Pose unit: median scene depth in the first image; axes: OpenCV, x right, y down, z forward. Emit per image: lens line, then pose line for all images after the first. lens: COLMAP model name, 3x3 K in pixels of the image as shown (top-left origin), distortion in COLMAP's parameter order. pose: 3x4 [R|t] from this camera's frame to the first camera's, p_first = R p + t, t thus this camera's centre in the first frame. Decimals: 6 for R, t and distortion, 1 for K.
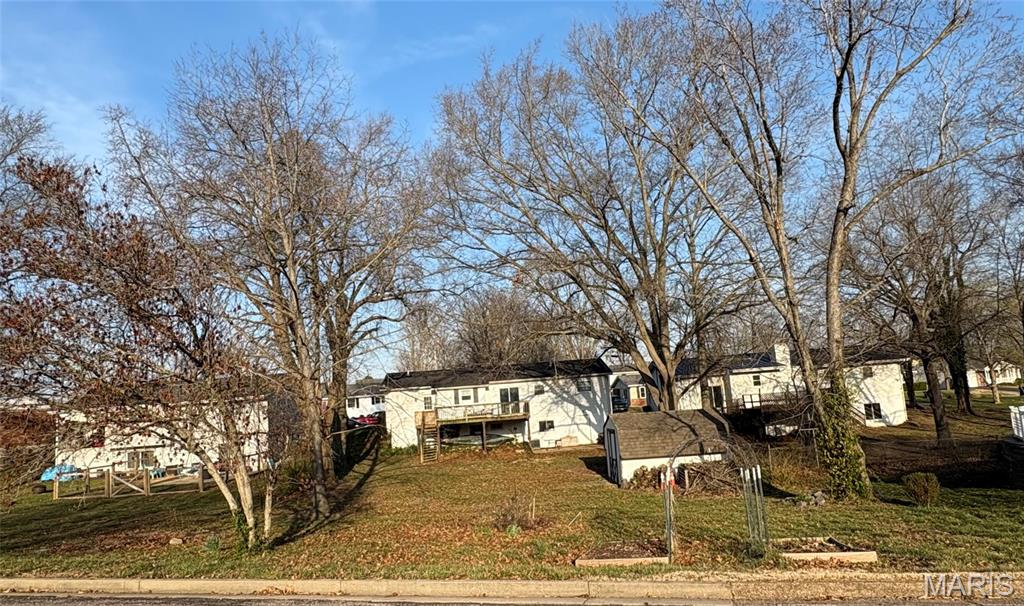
lens RADIAL K [[663.0, 0, 536.4], [0, 663.0, 304.2], [0, 0, 1]] dist [0.004916, -0.000057]
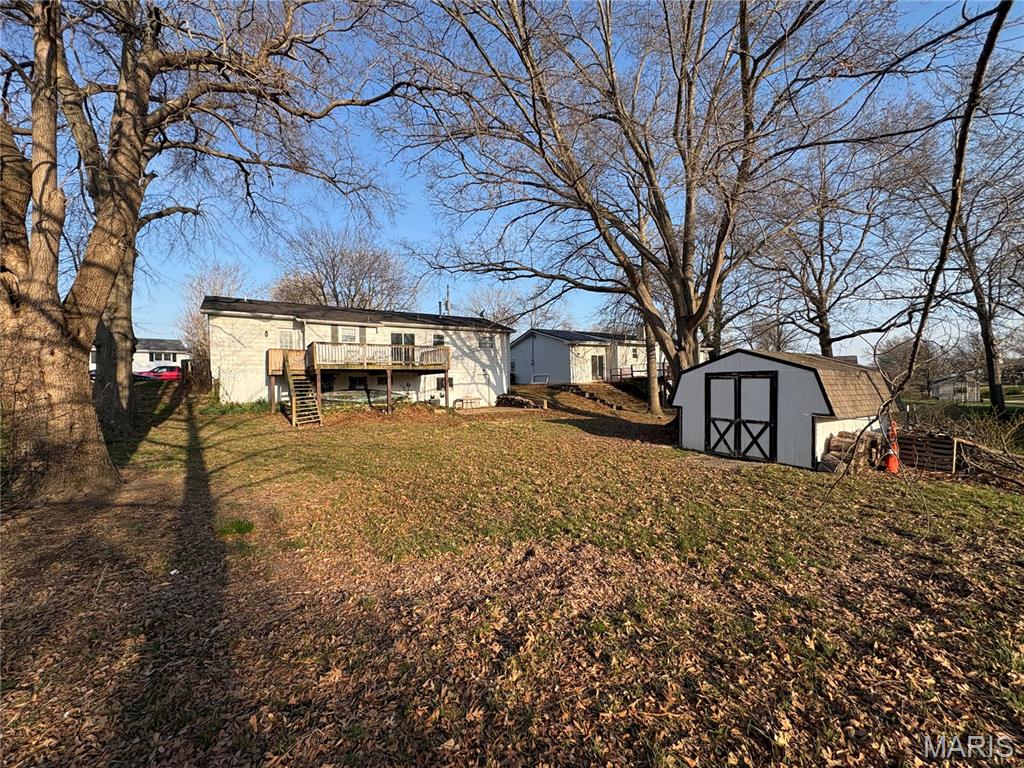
lens RADIAL K [[403.8, 0, 513.7], [0, 403.8, 379.9], [0, 0, 1]] dist [-0.000206, -0.000021]
pose [[0.864964, 0.060724, 0.498146, -0.164399], [-0.118403, 0.989321, 0.084994, 0.125925], [-0.487665, -0.132499, 0.862918, 0.520242]]
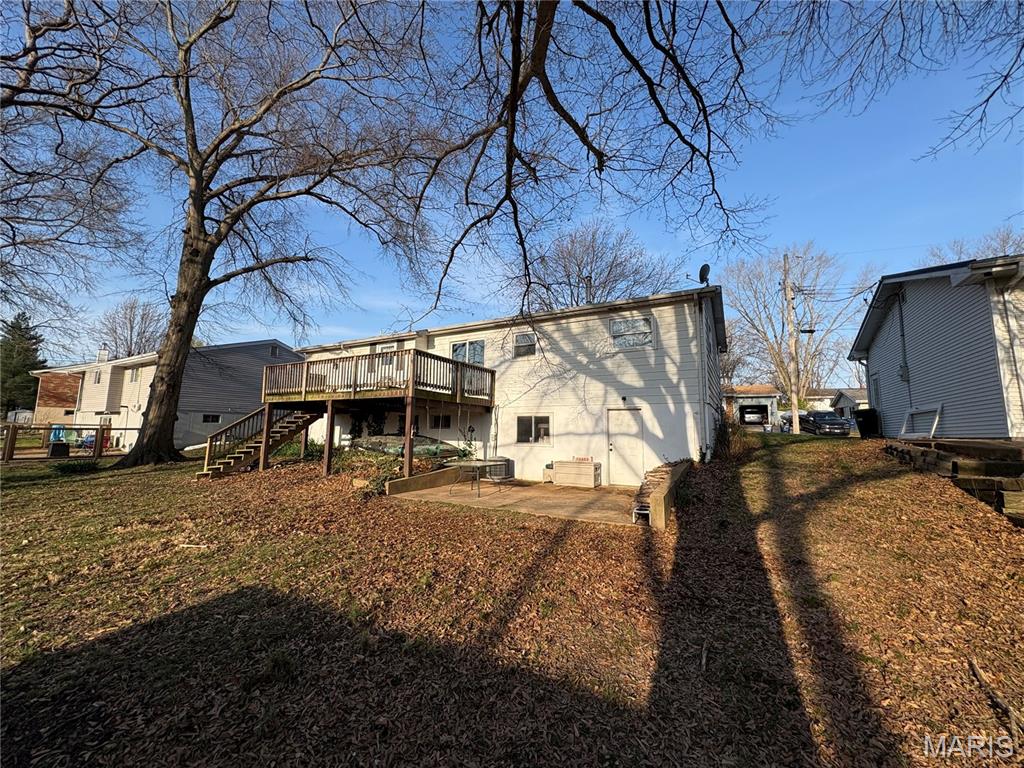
lens RADIAL K [[403.8, 0, 509.7], [0, 403.8, 384.9], [0, 0, 1]] dist [-0.000206, -0.000021]
pose [[0.833796, 0.021975, -0.551636, 0.143116], [-0.002120, 0.999328, 0.036605, 0.146604], [0.552069, -0.029352, 0.833281, 0.784012]]
